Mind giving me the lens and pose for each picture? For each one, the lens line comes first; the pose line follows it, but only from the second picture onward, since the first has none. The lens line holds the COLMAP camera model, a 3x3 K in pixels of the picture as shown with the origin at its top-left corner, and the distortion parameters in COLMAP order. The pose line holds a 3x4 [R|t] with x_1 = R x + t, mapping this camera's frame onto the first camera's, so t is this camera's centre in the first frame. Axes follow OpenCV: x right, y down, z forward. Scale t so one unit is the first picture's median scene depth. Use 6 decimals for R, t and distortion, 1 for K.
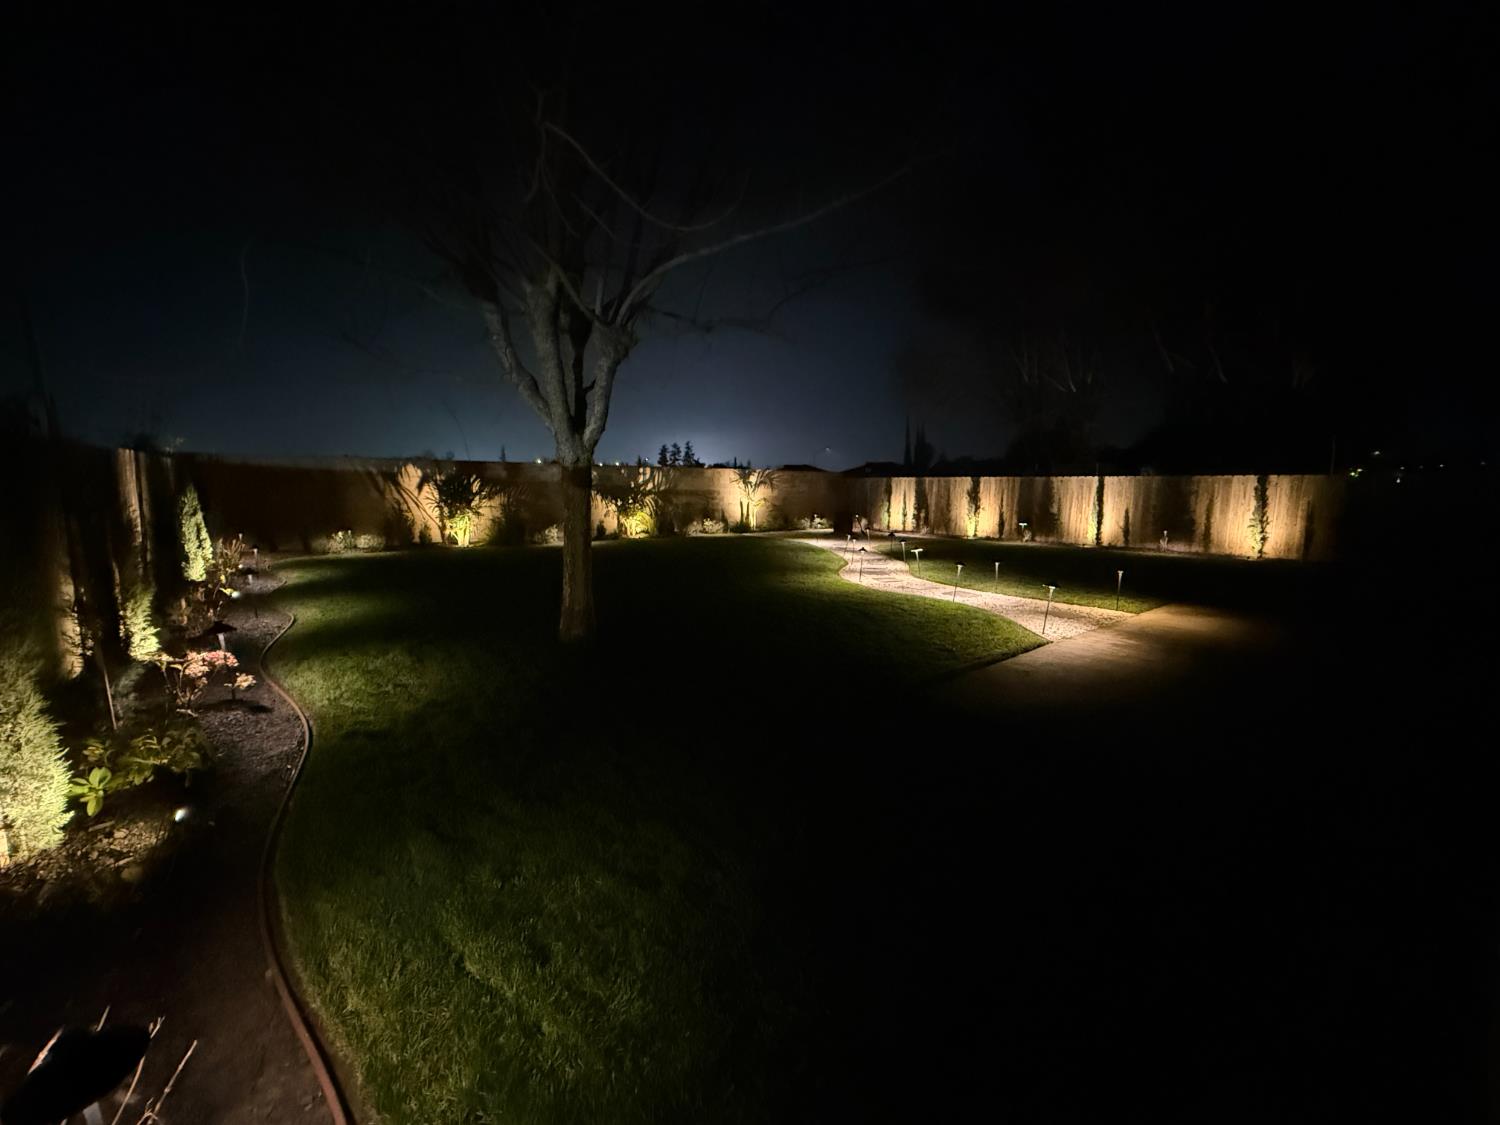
lens RADIAL K [[599.9, 0, 750.0], [0, 599.9, 562.5], [0, 0, 1]] dist [-0.000584, -0.000046]
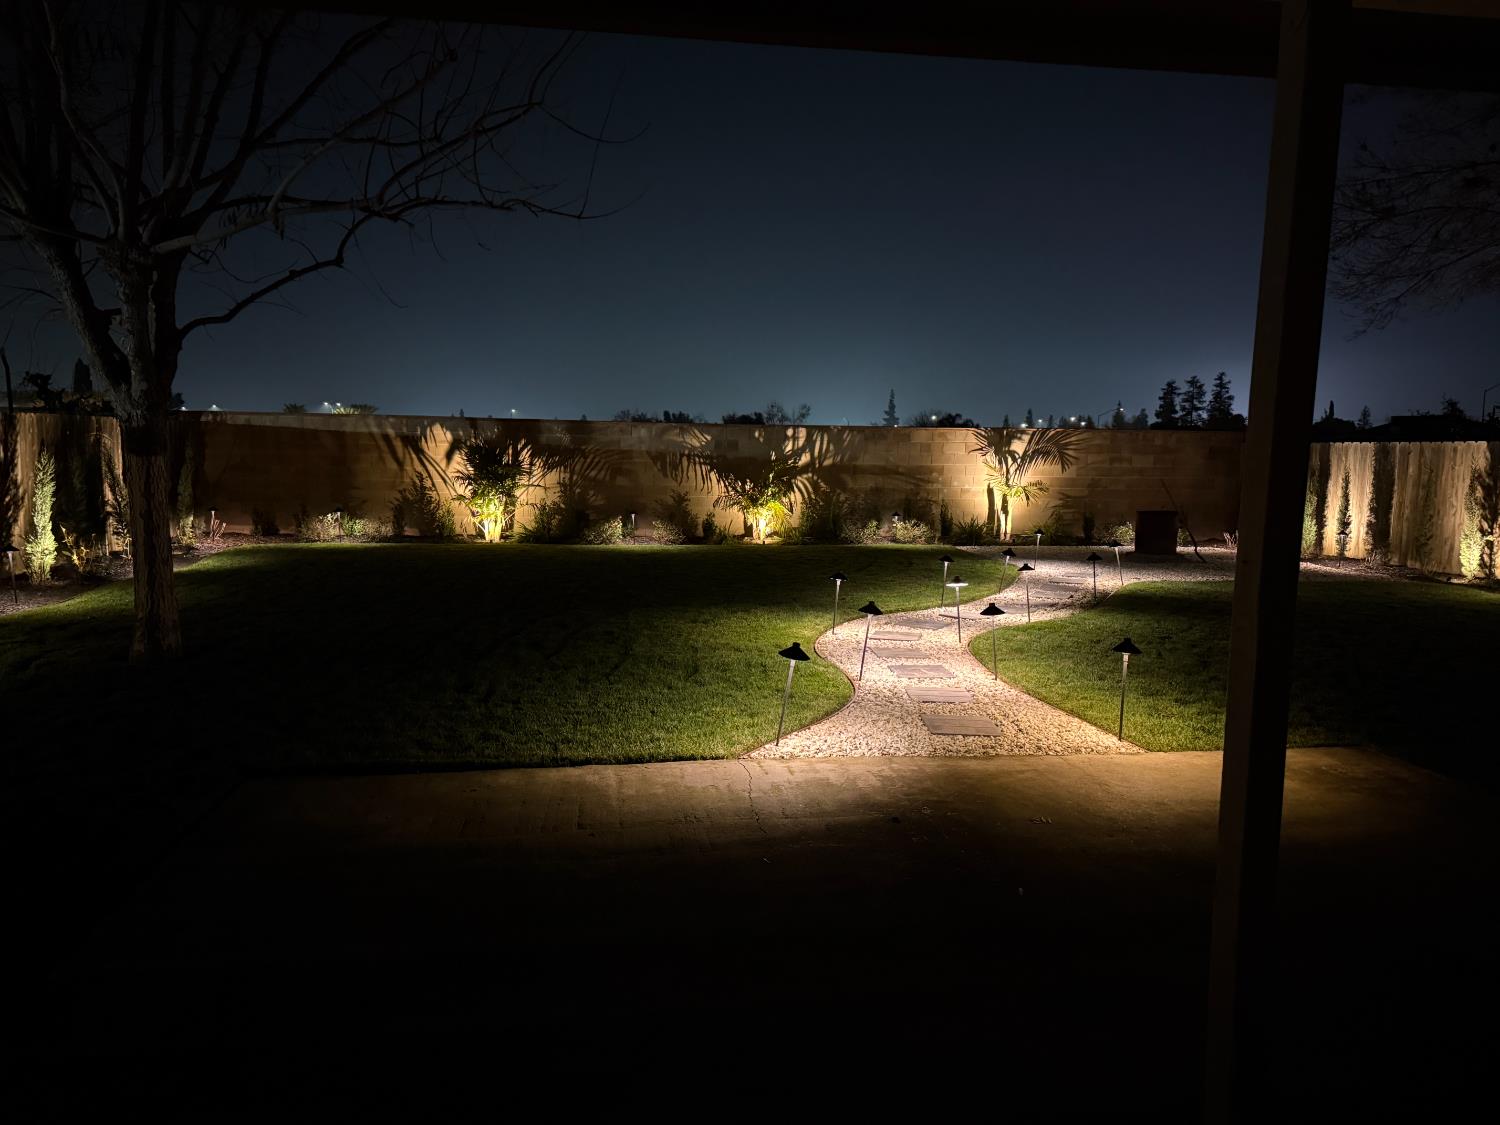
lens RADIAL K [[1060.6, 0, 750.0], [0, 1060.6, 562.5], [0, 0, 1]] dist [0.096030, -0.001582]
pose [[0.862051, 0.057747, -0.503520, 0.334675], [-0.072903, 0.997284, -0.010440, -0.009875], [0.501550, 0.045708, 0.863920, 0.069054]]
